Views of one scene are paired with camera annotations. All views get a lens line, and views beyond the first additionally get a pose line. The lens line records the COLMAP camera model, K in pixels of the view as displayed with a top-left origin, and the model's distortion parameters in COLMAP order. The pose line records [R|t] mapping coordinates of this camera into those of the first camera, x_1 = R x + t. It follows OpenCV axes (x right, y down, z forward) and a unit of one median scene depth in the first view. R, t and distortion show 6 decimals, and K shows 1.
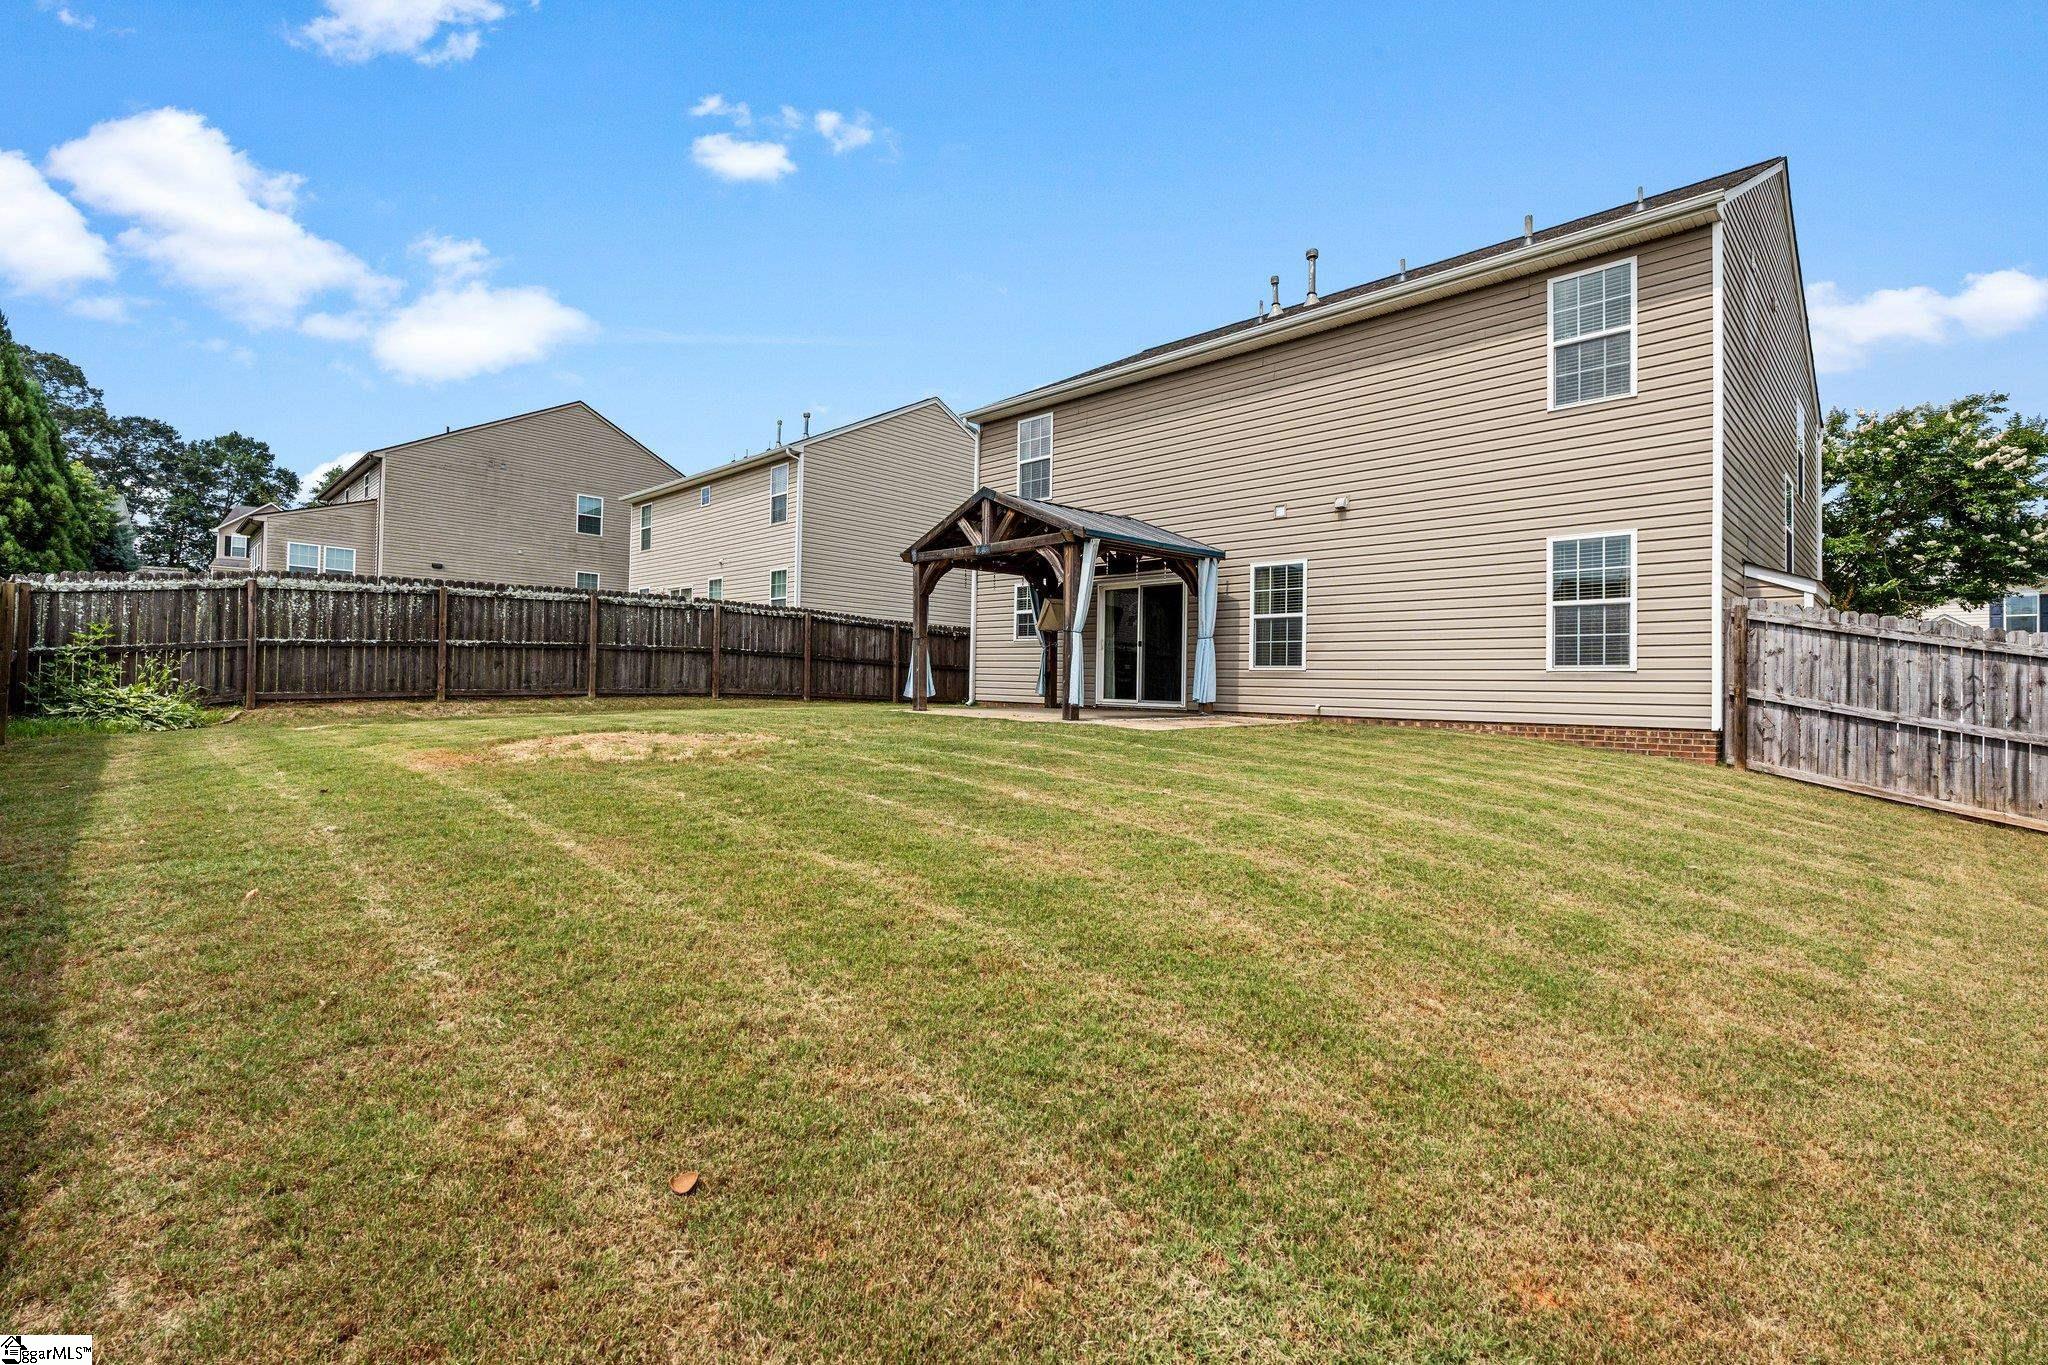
lens RADIAL K [[906.8, 0, 1021.7], [0, 906.8, 675.4], [0, 0, 1]] dist [-0.020065, 0.000374]
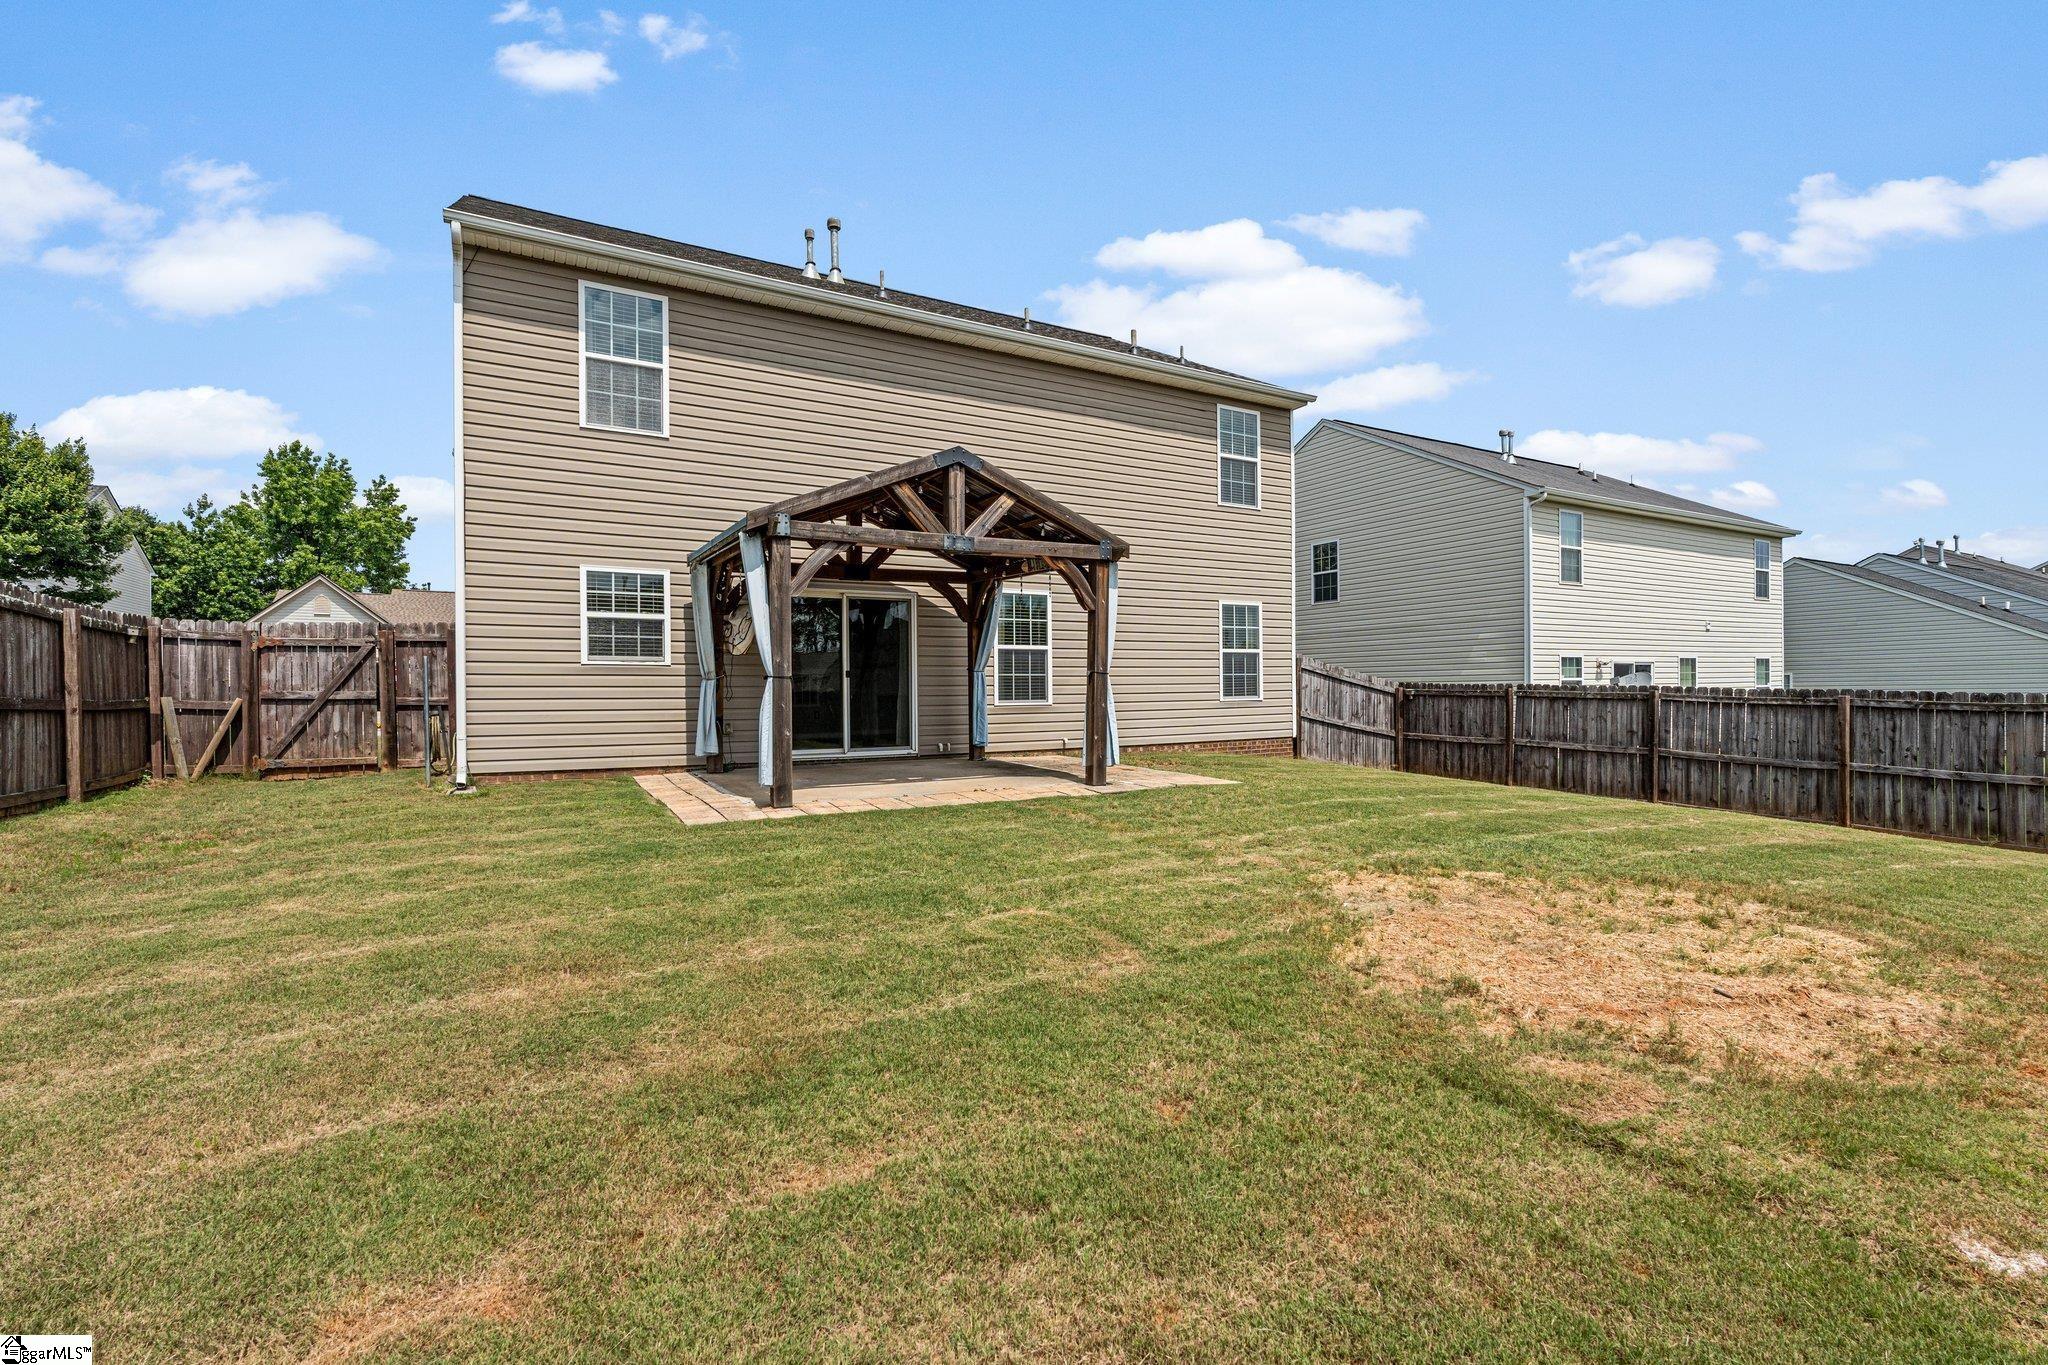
lens RADIAL K [[910.3, 0, 1035.5], [0, 910.3, 690.1], [0, 0, 1]] dist [-0.008000, 0.000558]
pose [[0.260887, -0.028279, 0.964955, -0.674544], [-0.000721, 0.999565, 0.029488, -0.051899], [-0.965369, -0.008389, 0.260754, 0.779231]]
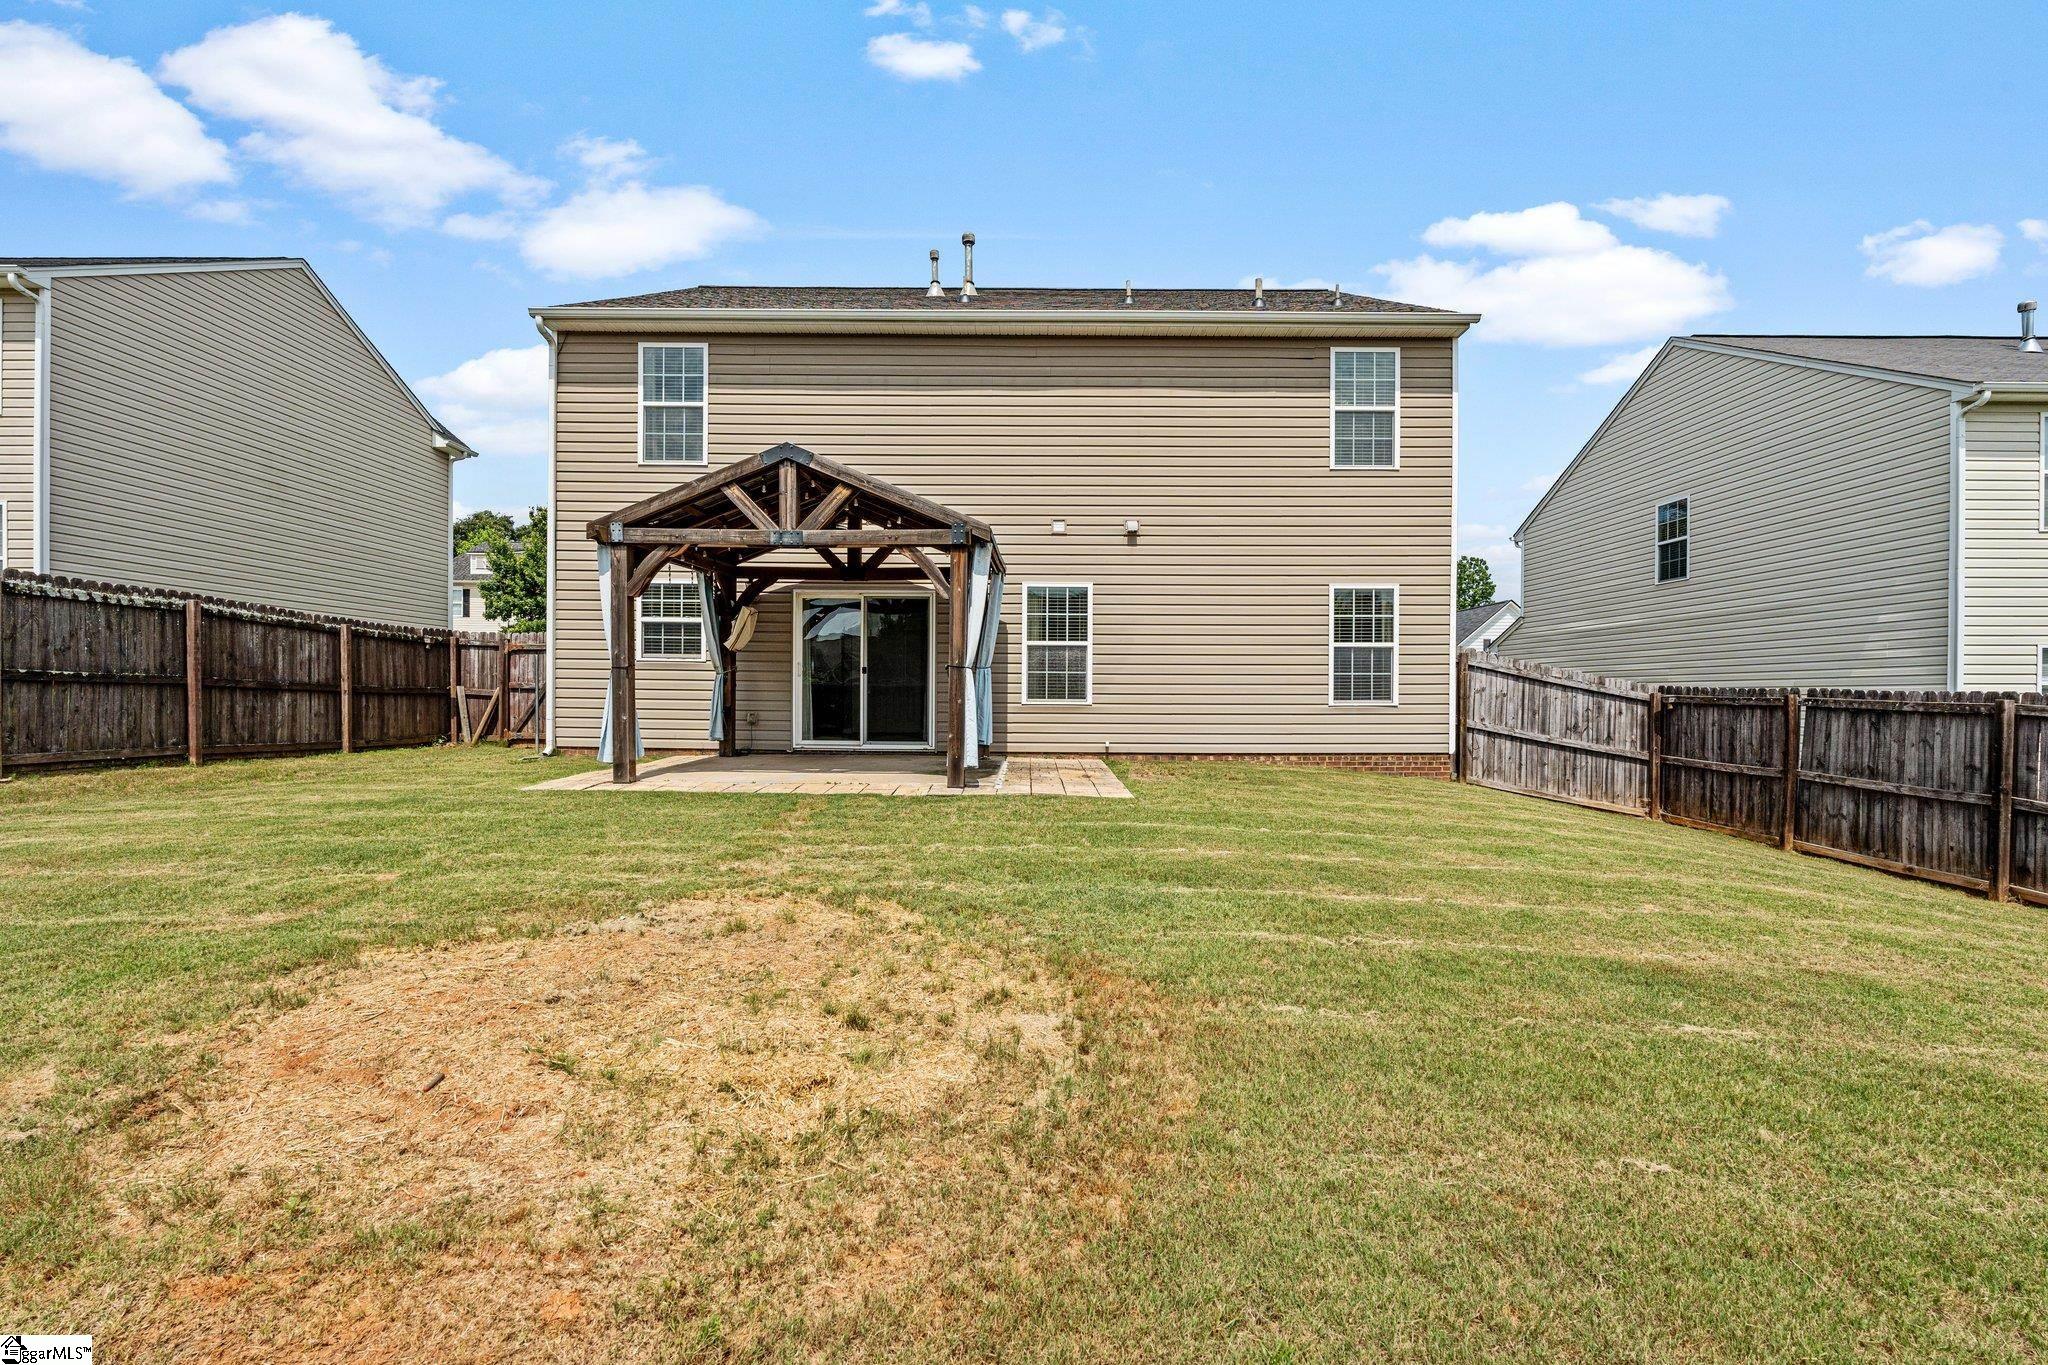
lens RADIAL K [[910.3, 0, 1035.5], [0, 910.3, 690.1], [0, 0, 1]] dist [-0.008000, 0.000558]
pose [[0.708134, -0.016464, 0.705886, -0.390979], [0.000421, 0.999738, 0.022895, -0.042039], [-0.706078, -0.015916, 0.707955, 0.395401]]
